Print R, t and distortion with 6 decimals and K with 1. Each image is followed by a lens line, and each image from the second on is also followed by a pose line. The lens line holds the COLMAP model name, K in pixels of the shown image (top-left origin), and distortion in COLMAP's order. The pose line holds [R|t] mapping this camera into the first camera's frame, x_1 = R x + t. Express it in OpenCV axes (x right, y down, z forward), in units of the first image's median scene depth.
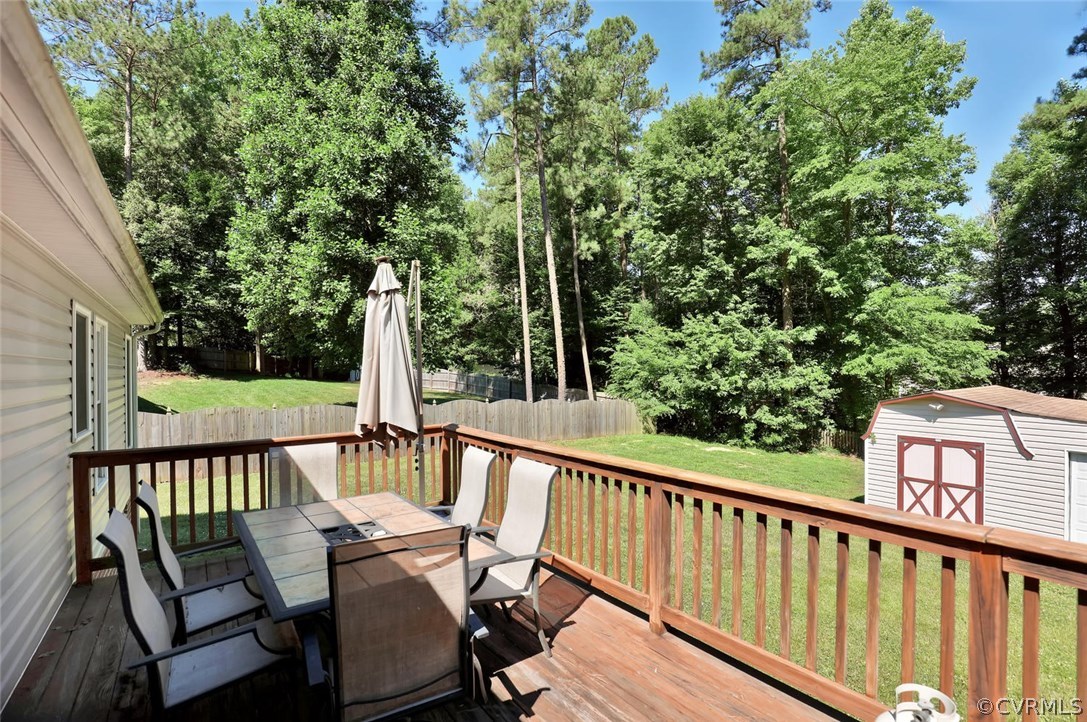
lens RADIAL K [[495.0, 0, 543.6], [0, 495.0, 373.9], [0, 0, 1]] dist [-0.056574, 0.000138]
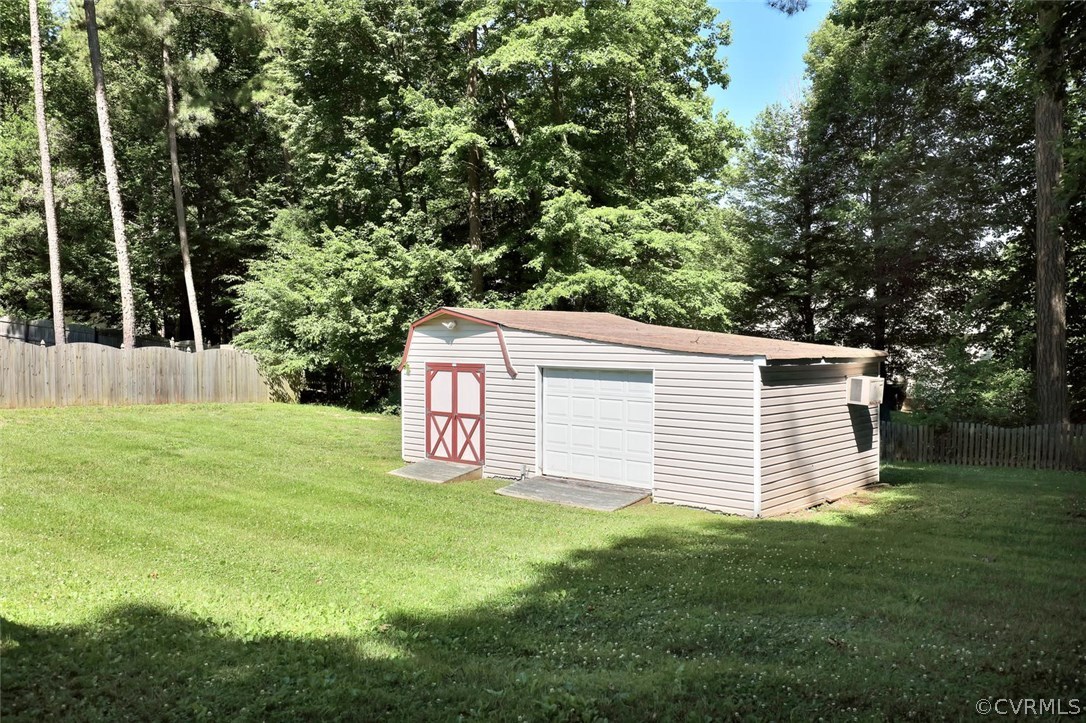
lens RADIAL K [[897.6, 0, 542.8], [0, 897.6, 372.8], [0, 0, 1]] dist [0.008427, 0.001418]
pose [[0.968177, -0.005530, 0.250207, 0.285613], [-0.000815, 0.999681, 0.025251, 0.055733], [-0.250266, -0.024651, 0.967863, -0.303231]]
